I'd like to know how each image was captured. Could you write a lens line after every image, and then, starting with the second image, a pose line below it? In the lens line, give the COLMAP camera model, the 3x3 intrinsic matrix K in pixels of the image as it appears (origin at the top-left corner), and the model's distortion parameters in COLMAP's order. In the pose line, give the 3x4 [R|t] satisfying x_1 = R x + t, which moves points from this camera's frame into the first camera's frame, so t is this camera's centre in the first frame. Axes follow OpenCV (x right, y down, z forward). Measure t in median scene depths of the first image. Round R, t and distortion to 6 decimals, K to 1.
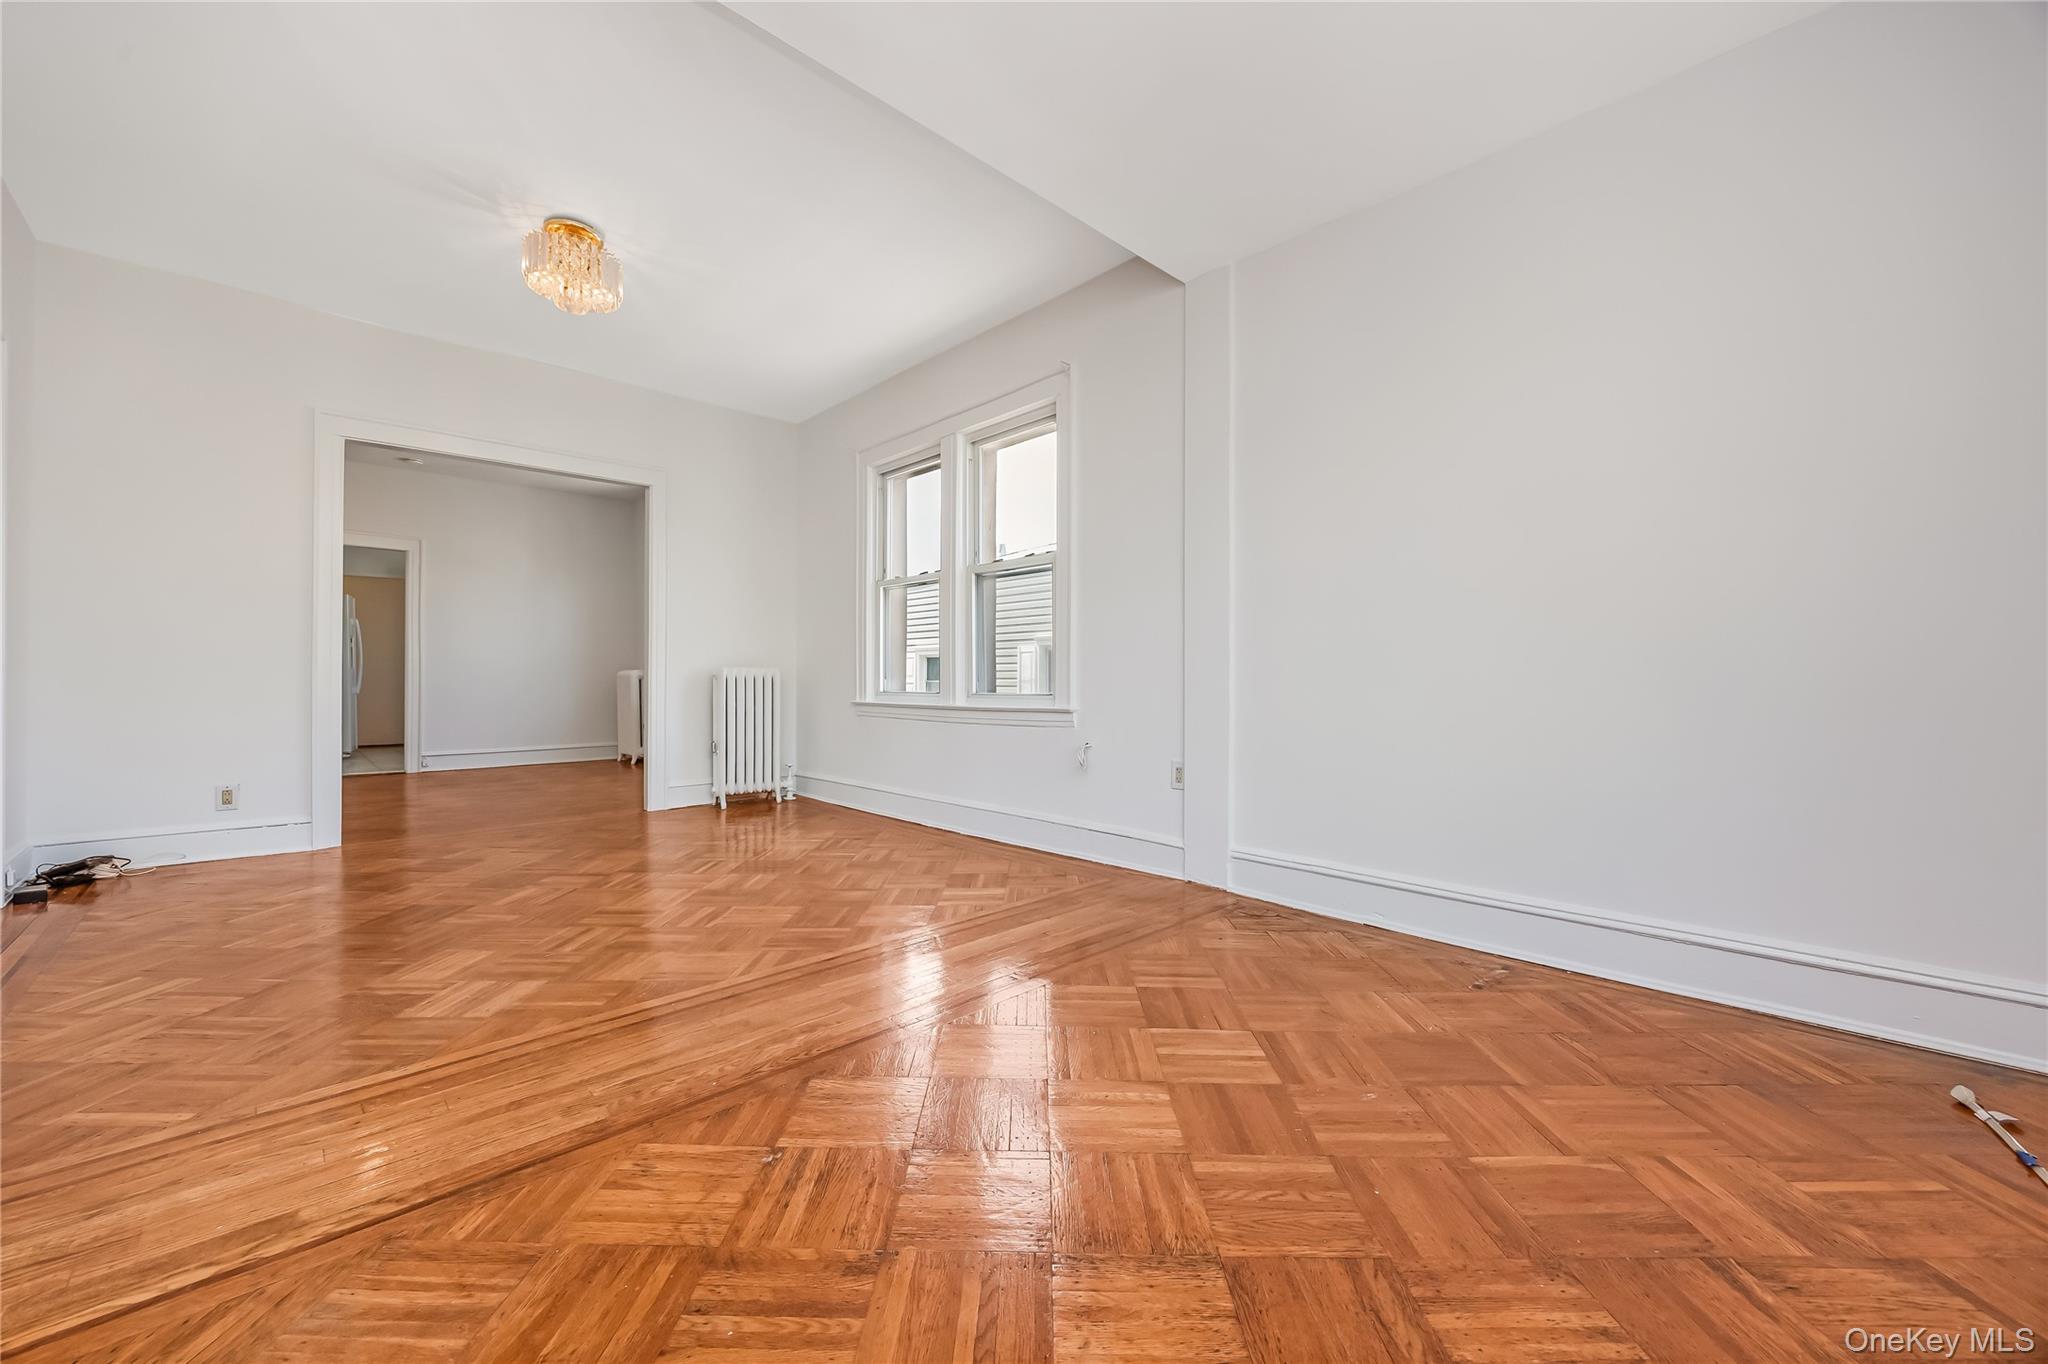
lens RADIAL K [[788.9, 0, 1015.5], [0, 788.9, 681.2], [0, 0, 1]] dist [-0.008974, 0.000506]
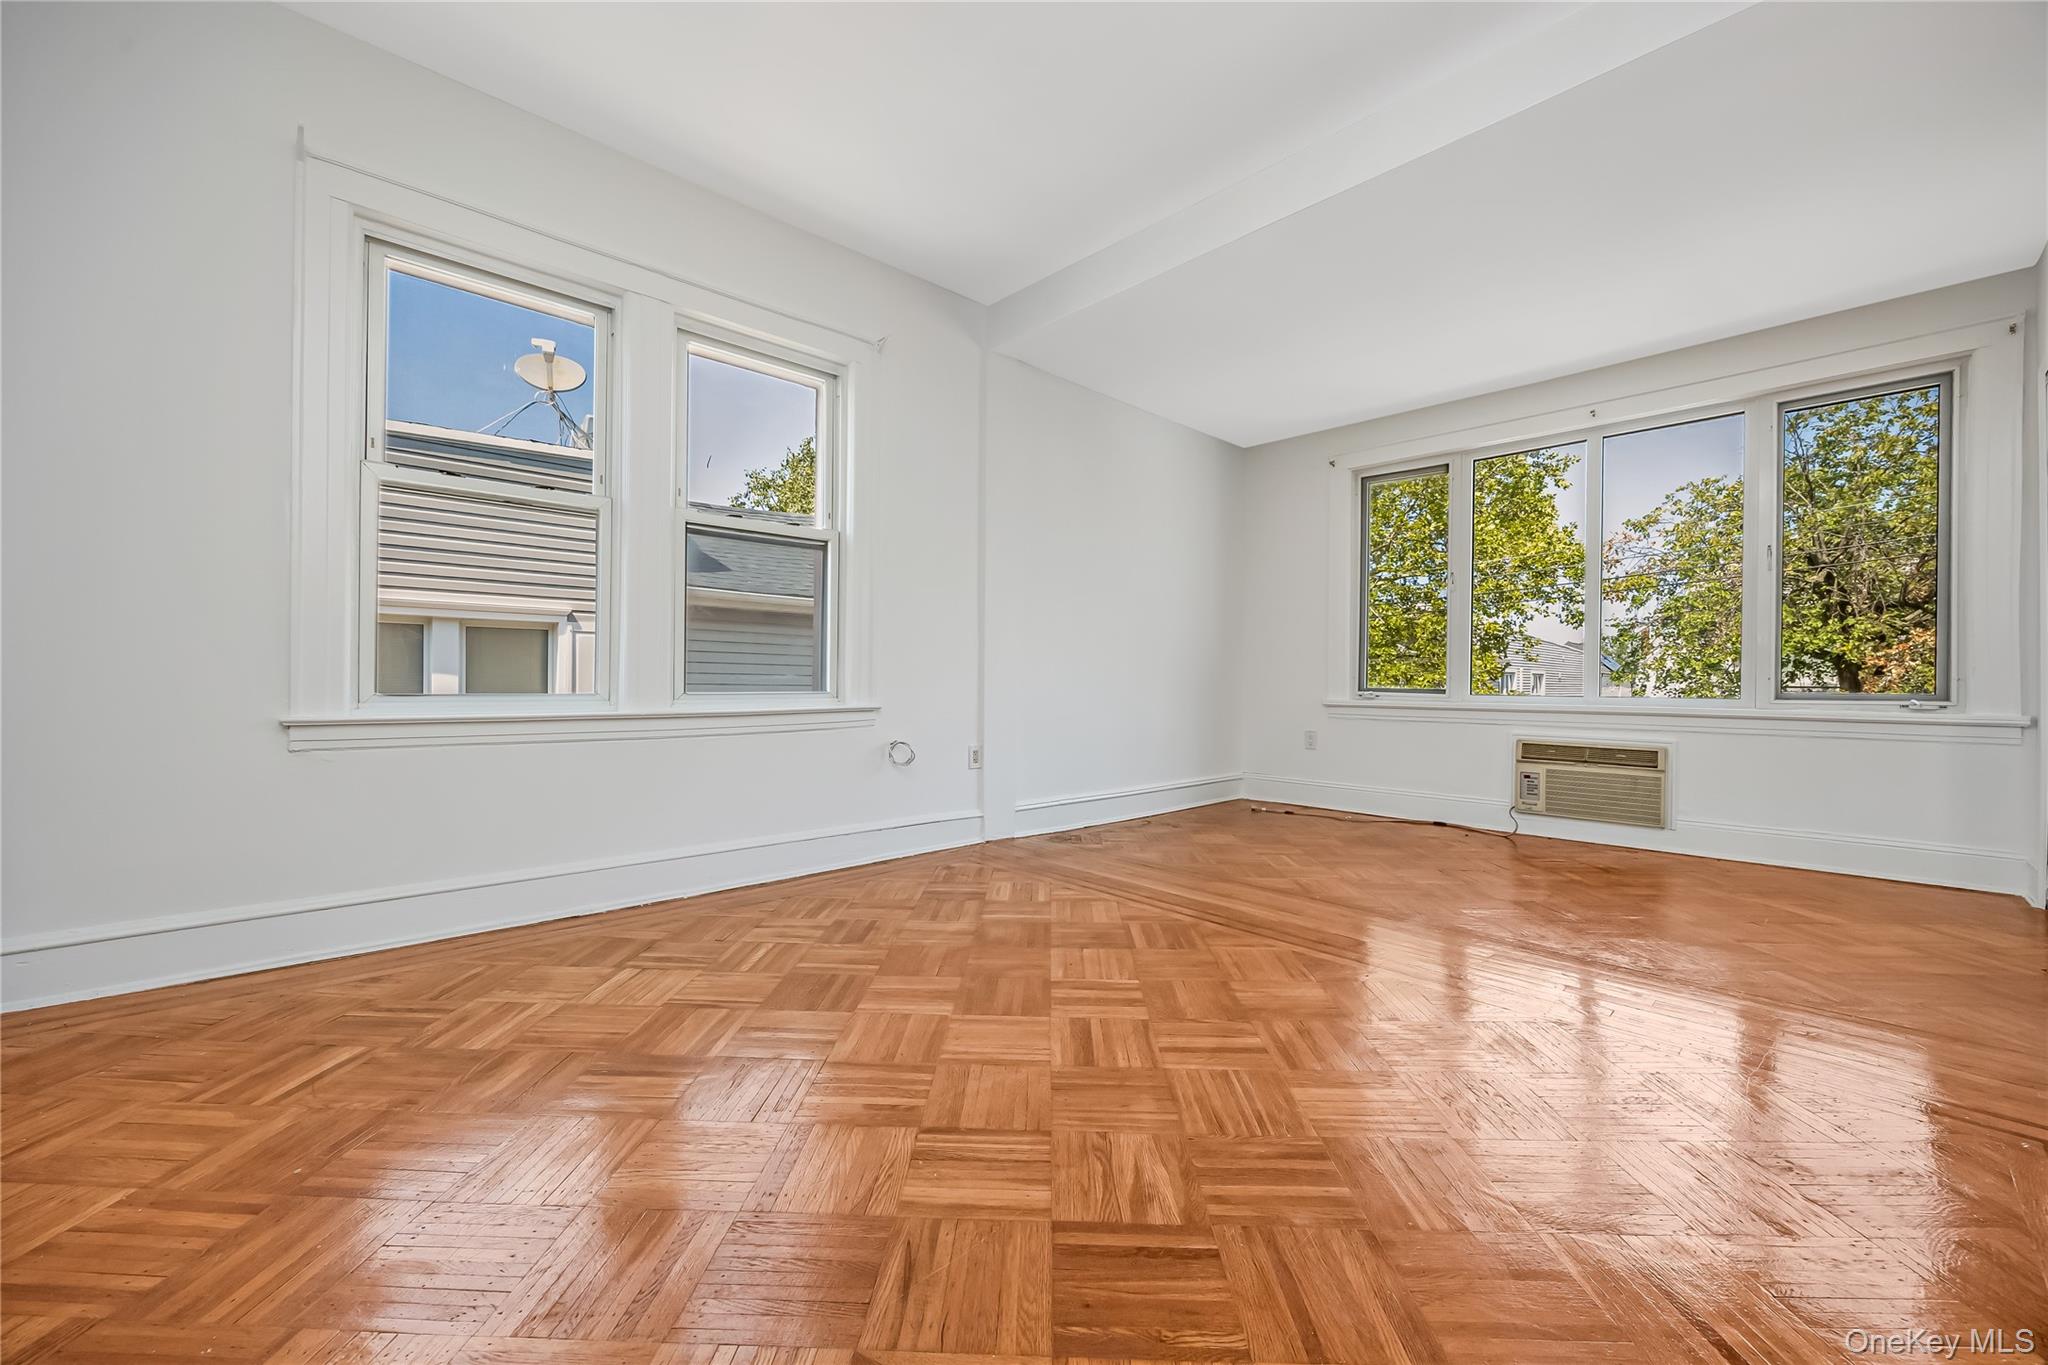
lens RADIAL K [[788.9, 0, 1029.1], [0, 788.9, 685.9], [0, 0, 1]] dist [-0.008974, 0.000506]
pose [[0.004863, -0.006827, 0.999965, -1.178647], [-0.008555, 0.999940, 0.006868, 0.002702], [-0.999952, -0.008588, 0.004804, 1.088746]]
